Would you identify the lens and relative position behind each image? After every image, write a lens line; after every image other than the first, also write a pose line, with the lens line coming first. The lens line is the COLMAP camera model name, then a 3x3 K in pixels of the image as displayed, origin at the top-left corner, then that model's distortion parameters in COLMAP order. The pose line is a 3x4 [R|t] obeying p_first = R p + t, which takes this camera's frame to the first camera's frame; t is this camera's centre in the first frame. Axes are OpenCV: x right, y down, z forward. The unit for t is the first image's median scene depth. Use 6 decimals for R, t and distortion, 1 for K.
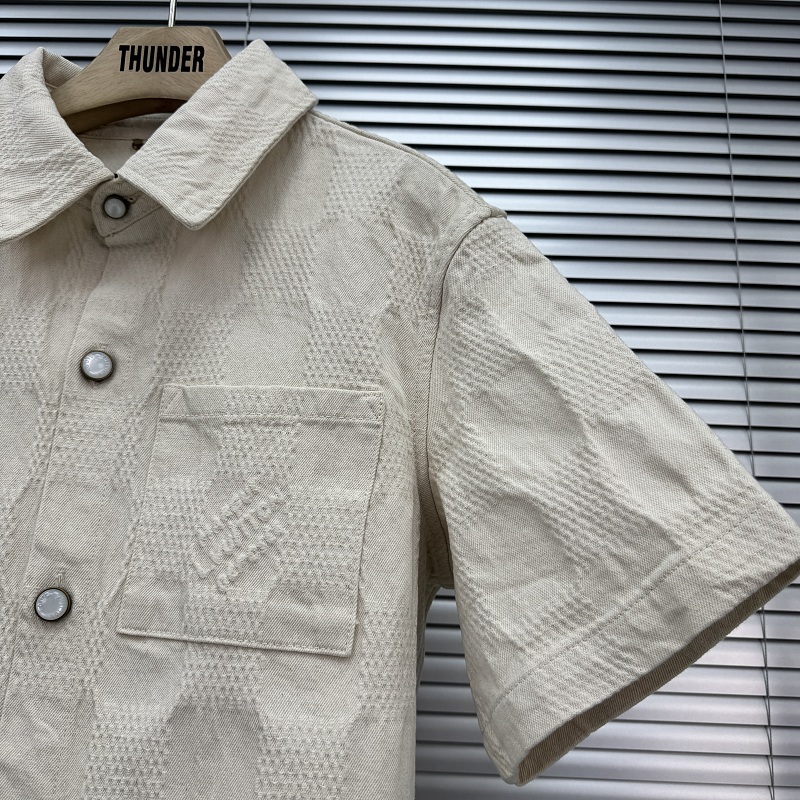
lens RADIAL K [[758.1, 0, 400.0], [0, 758.1, 400.0], [0, 0, 1]] dist [0.129085, -0.239054]
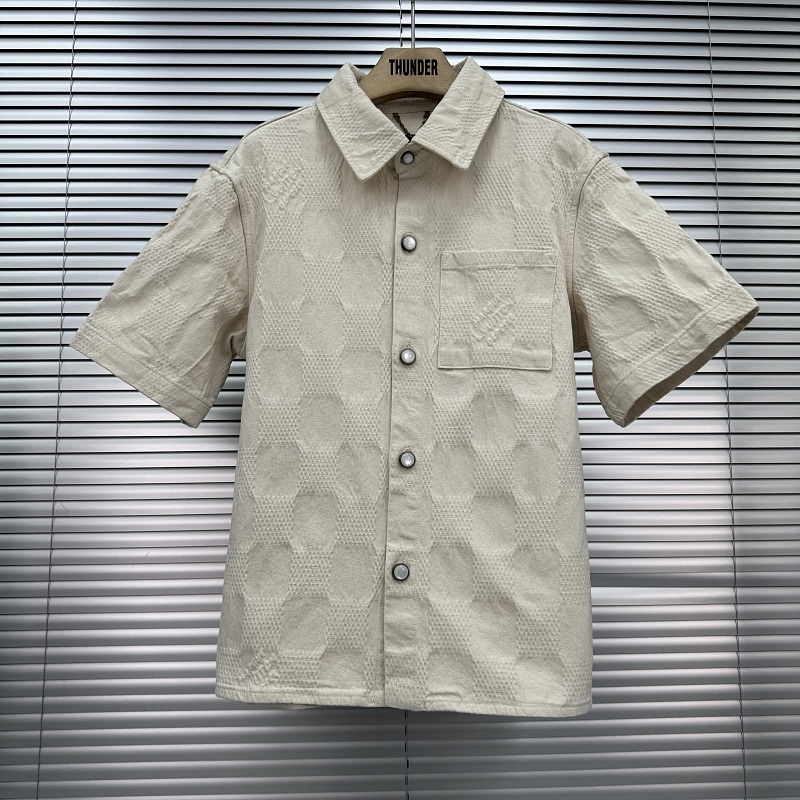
lens RADIAL K [[758.1, 0, 400.0], [0, 758.1, 400.0], [0, 0, 1]] dist [0.129085, -0.239054]
pose [[0.997875, -0.041456, 0.050266, -0.570067], [0.033701, 0.988660, 0.146342, 0.073284], [-0.055762, -0.144337, 0.987956, -1.084922]]
